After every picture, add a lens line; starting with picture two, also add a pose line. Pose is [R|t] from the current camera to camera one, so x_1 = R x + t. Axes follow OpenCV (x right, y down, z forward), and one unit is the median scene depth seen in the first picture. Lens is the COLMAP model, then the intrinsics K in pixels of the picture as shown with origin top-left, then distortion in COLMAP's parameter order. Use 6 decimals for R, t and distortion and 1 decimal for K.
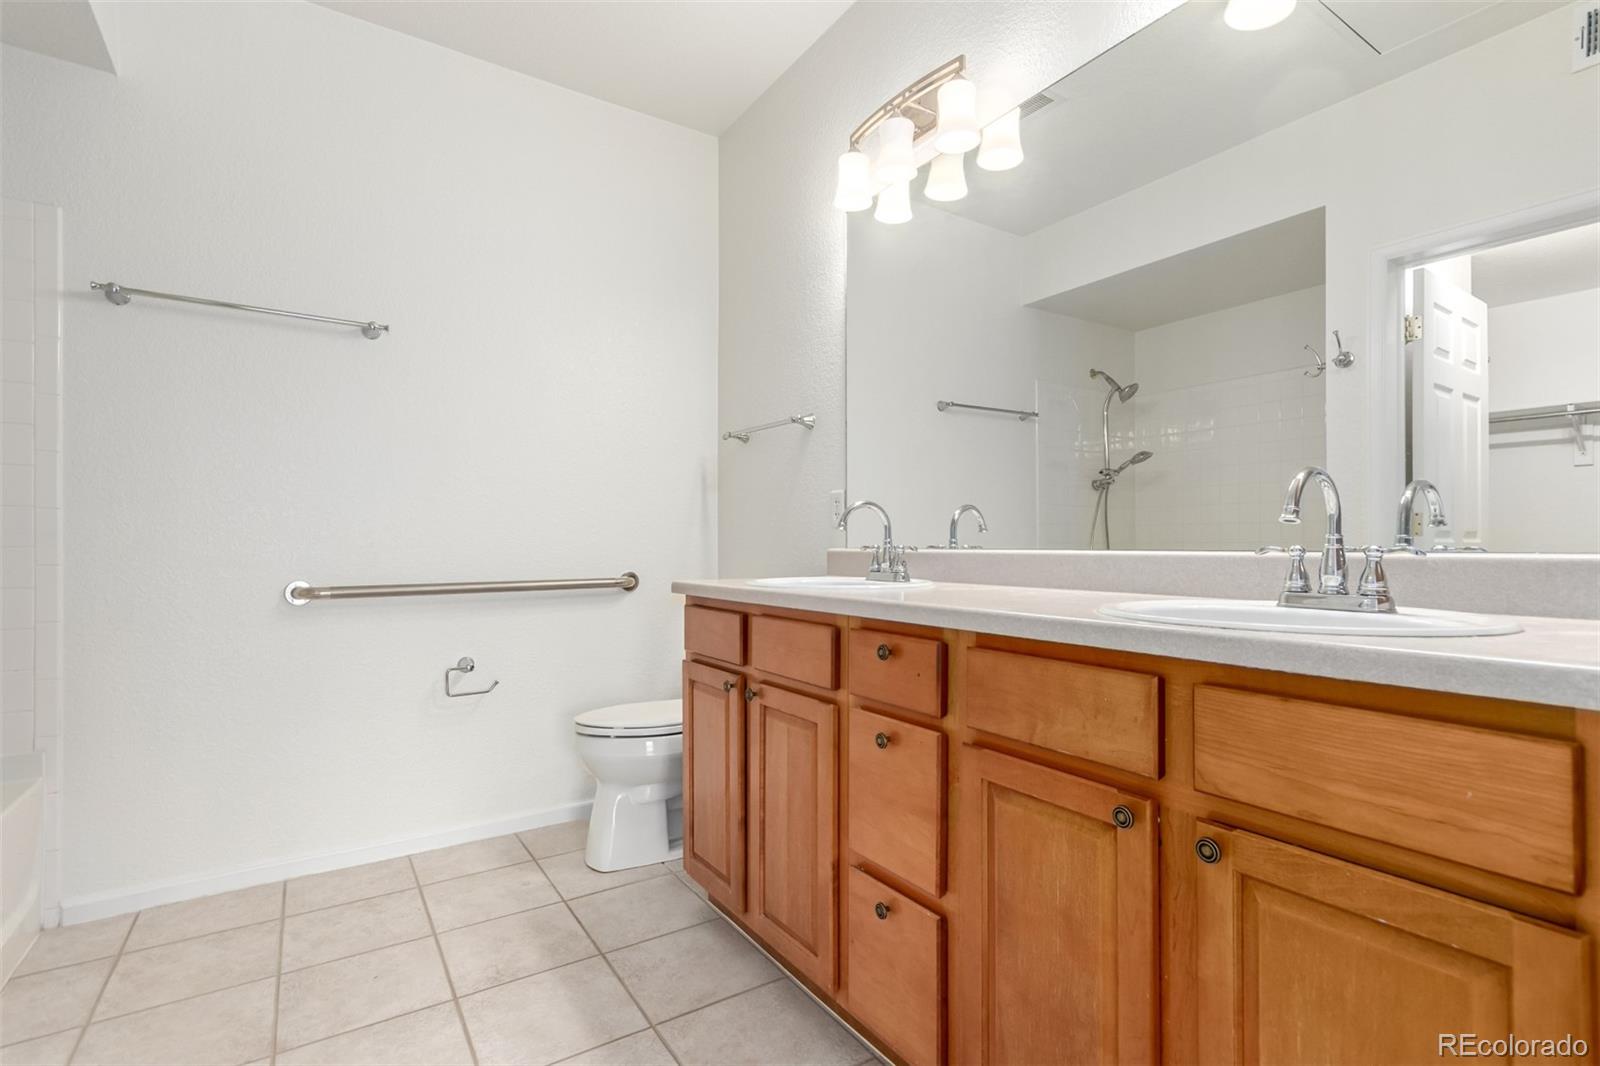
lens RADIAL K [[747.0, 0, 798.6], [0, 747.0, 538.2], [0, 0, 1]] dist [0.001775, 0.000039]
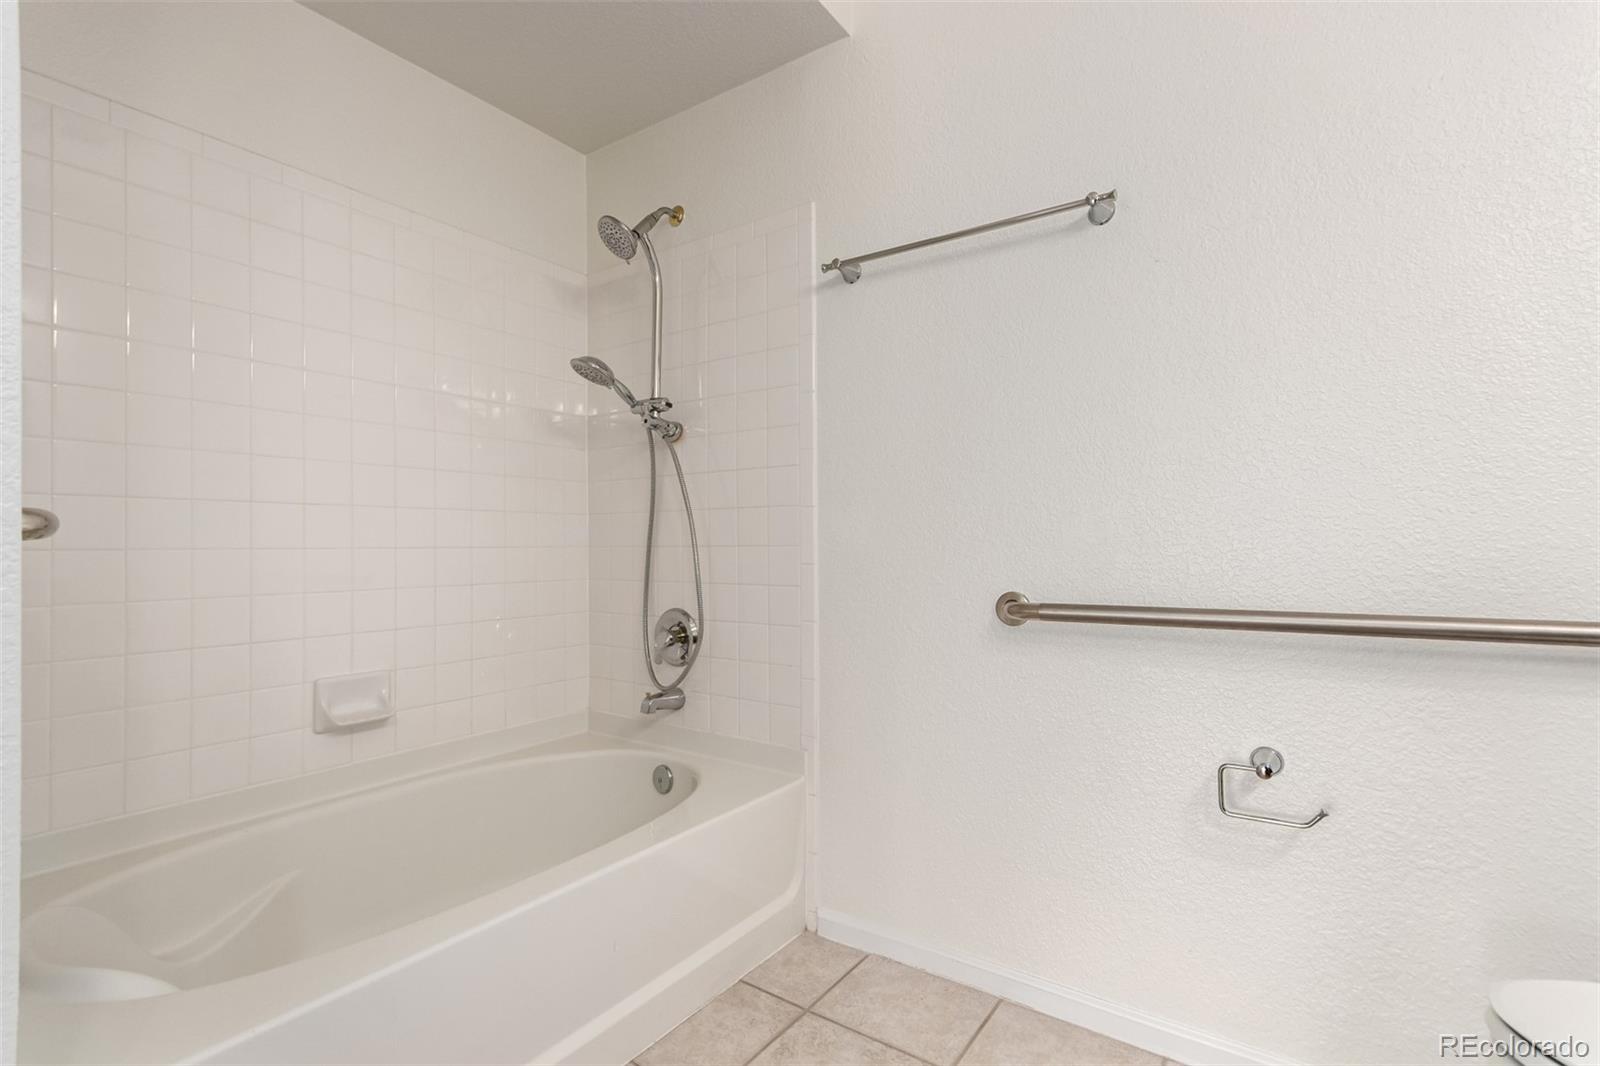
lens RADIAL K [[747.0, 0, 793.7], [0, 747.0, 538.6], [0, 0, 1]] dist [0.001775, 0.000039]
pose [[0.370383, -0.011844, -0.928803, -0.848811], [0.012818, 0.999889, -0.007639, 0.101410], [0.928791, -0.009076, 0.370494, 6.051913]]
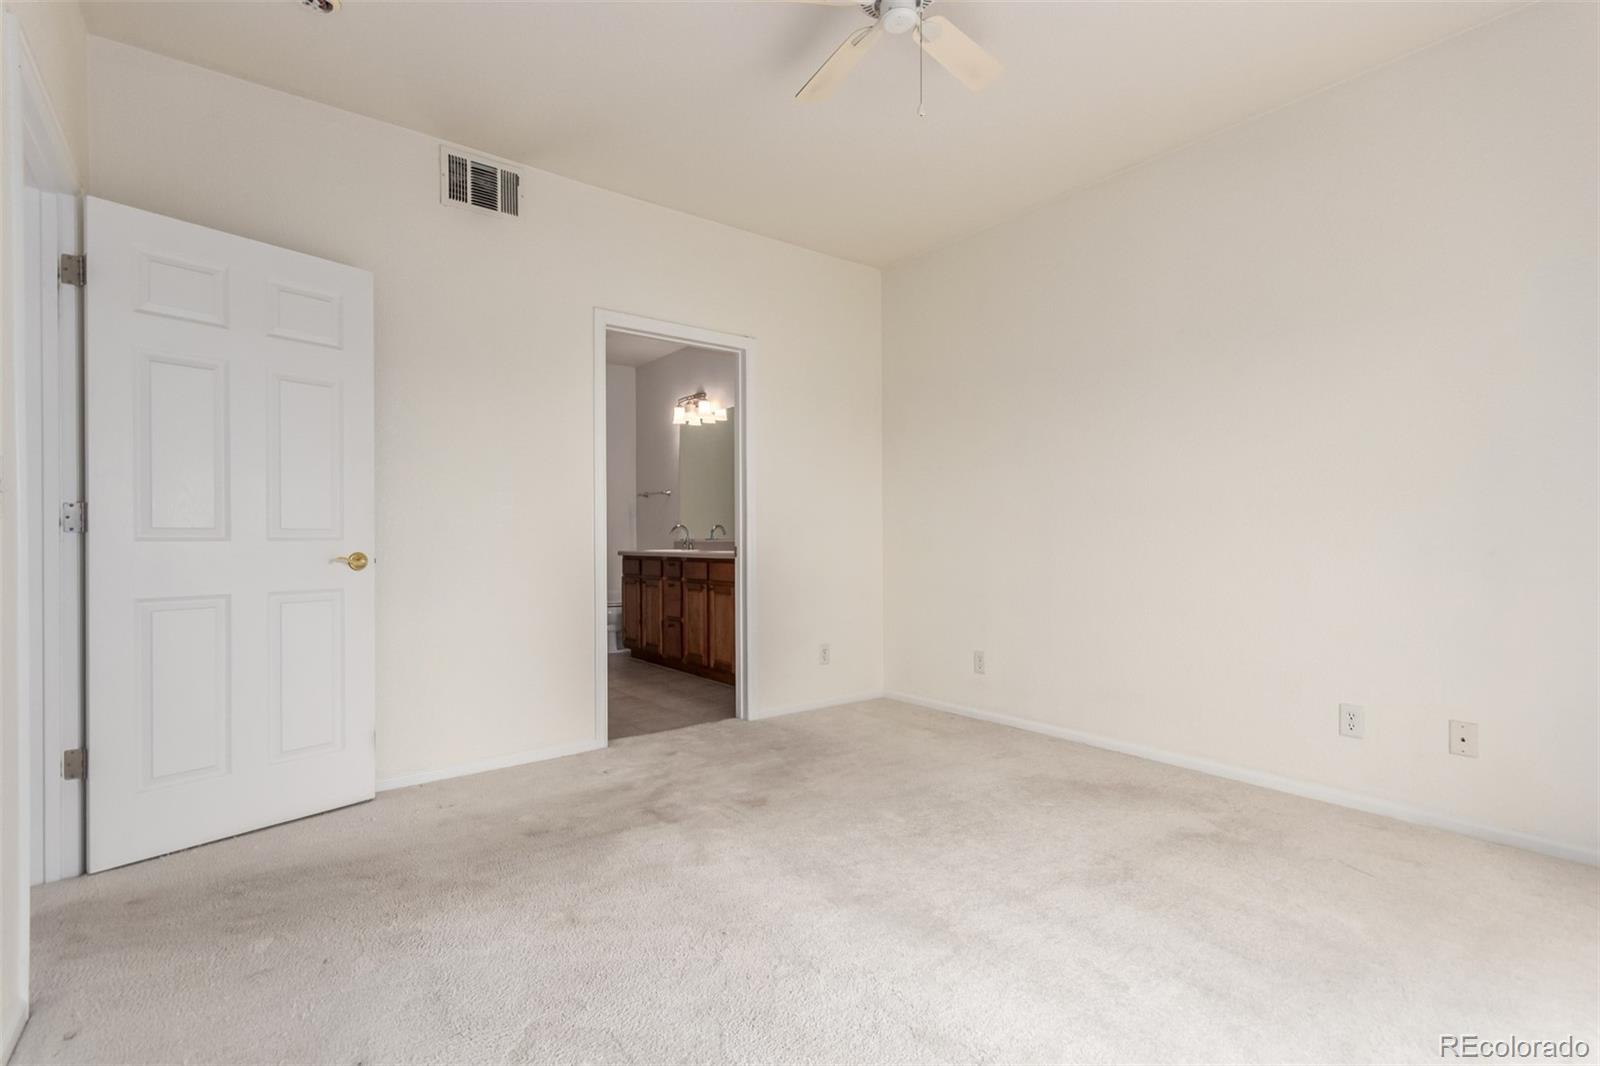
lens RADIAL K [[747.0, 0, 804.9], [0, 747.0, 534.2], [0, 0, 1]] dist [0.001775, 0.000039]
pose [[0.995973, 0.002172, 0.089631, 0.286439], [-0.002557, 0.999988, 0.004178, -0.021128], [-0.089621, -0.004391, 0.995966, -1.906619]]
